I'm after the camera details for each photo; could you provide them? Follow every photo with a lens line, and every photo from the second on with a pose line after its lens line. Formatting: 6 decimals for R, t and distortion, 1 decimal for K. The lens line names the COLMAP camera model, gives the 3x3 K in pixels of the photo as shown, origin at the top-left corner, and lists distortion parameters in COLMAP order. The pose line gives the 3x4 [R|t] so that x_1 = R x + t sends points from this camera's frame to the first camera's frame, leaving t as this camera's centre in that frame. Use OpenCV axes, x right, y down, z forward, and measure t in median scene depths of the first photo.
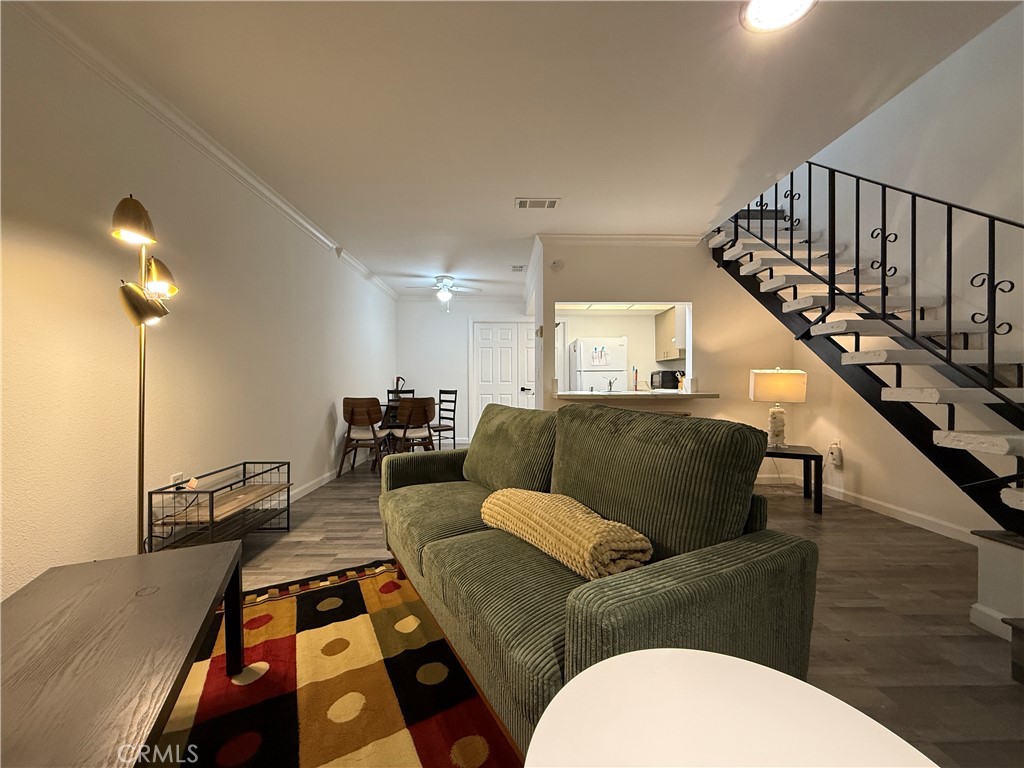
lens RADIAL K [[407.2, 0, 510.7], [0, 407.2, 384.6], [0, 0, 1]] dist [-0.002008, 0.000366]
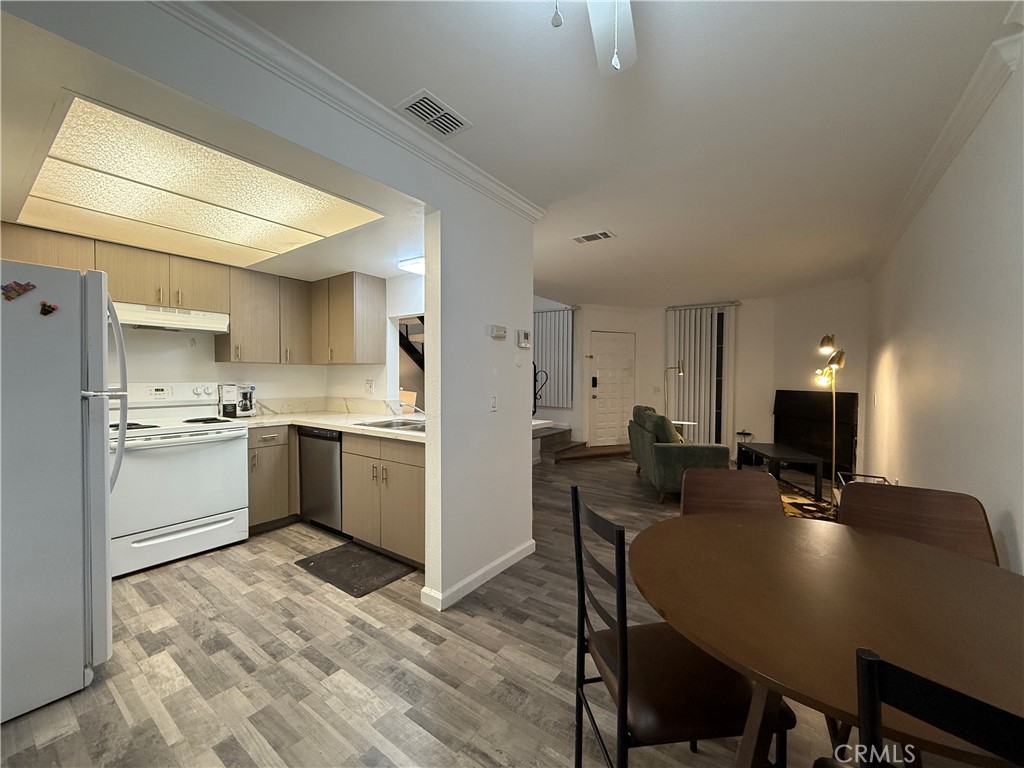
lens RADIAL K [[407.2, 0, 511.1], [0, 407.2, 384.1], [0, 0, 1]] dist [-0.002008, 0.000366]
pose [[-0.800444, -0.013969, 0.599245, -0.407758], [-0.003705, 0.999825, 0.018359, -0.086099], [-0.599396, 0.012475, -0.800355, 2.000829]]
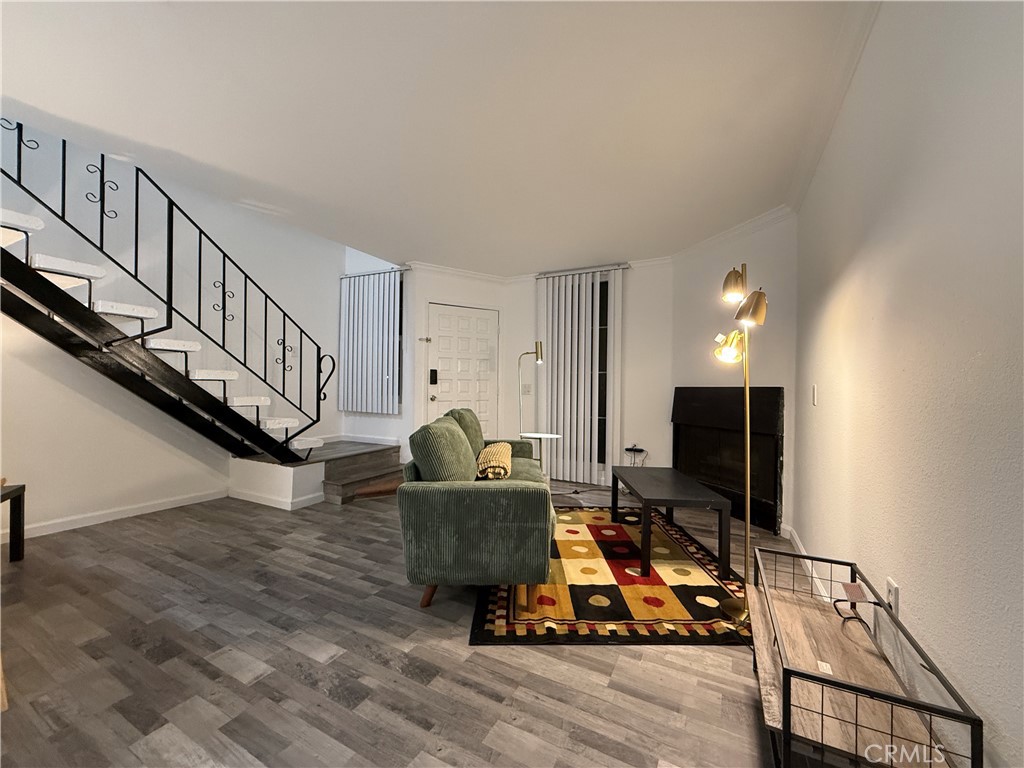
lens RADIAL K [[407.2, 0, 510.3], [0, 407.2, 384.1], [0, 0, 1]] dist [-0.002008, 0.000366]
pose [[-0.873378, -0.004644, 0.487021, -0.438496], [-0.009712, 0.999922, -0.007882, -0.024874], [-0.486947, -0.011615, -0.873354, 1.192320]]
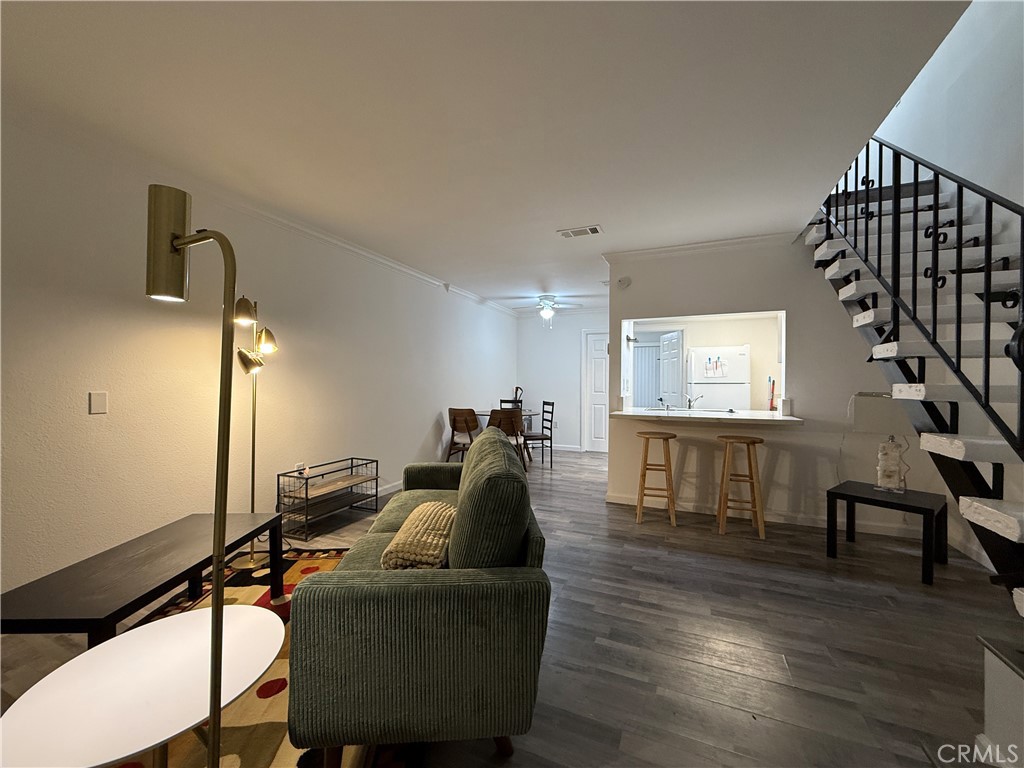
lens RADIAL K [[407.2, 0, 511.2], [0, 407.2, 385.0], [0, 0, 1]] dist [-0.002008, 0.000366]
pose [[0.909545, 0.007442, -0.415539, 0.346911], [-0.007835, 0.999969, 0.000760, -0.052096], [0.415532, 0.002565, 0.909575, -0.024439]]
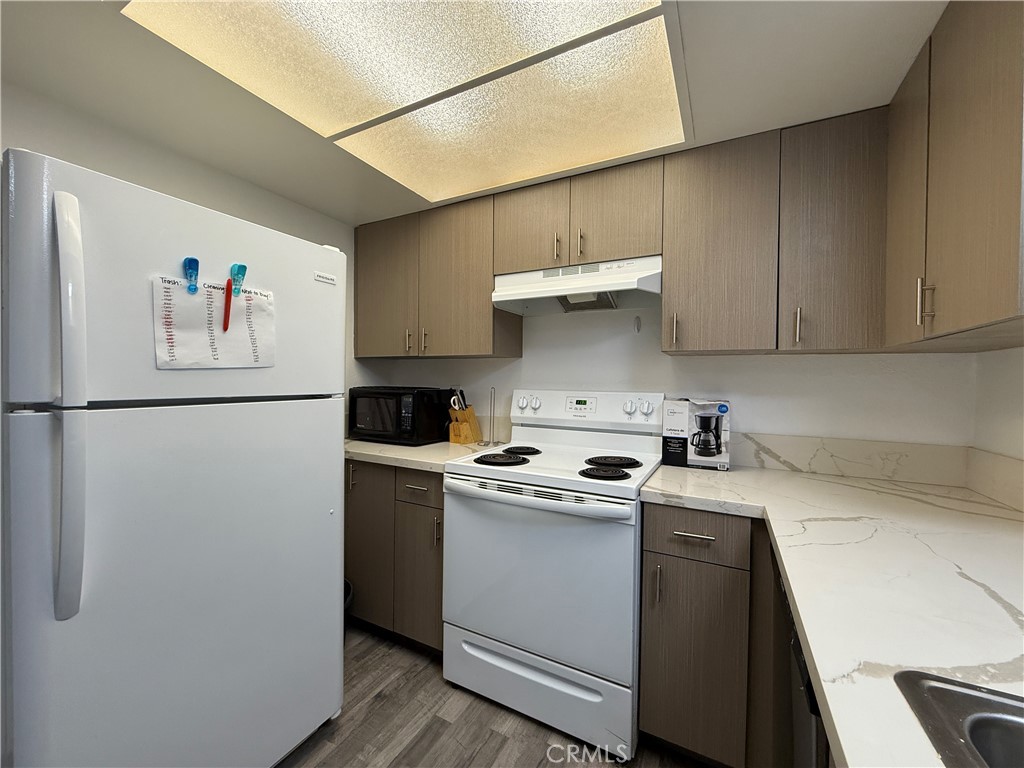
lens RADIAL K [[407.2, 0, 510.8], [0, 407.2, 385.0], [0, 0, 1]] dist [-0.002008, 0.000366]
pose [[0.485111, -0.002957, 0.874448, 0.241799], [-0.013769, 0.999844, 0.011020, -0.083141], [-0.874344, -0.017386, 0.484995, 1.524375]]
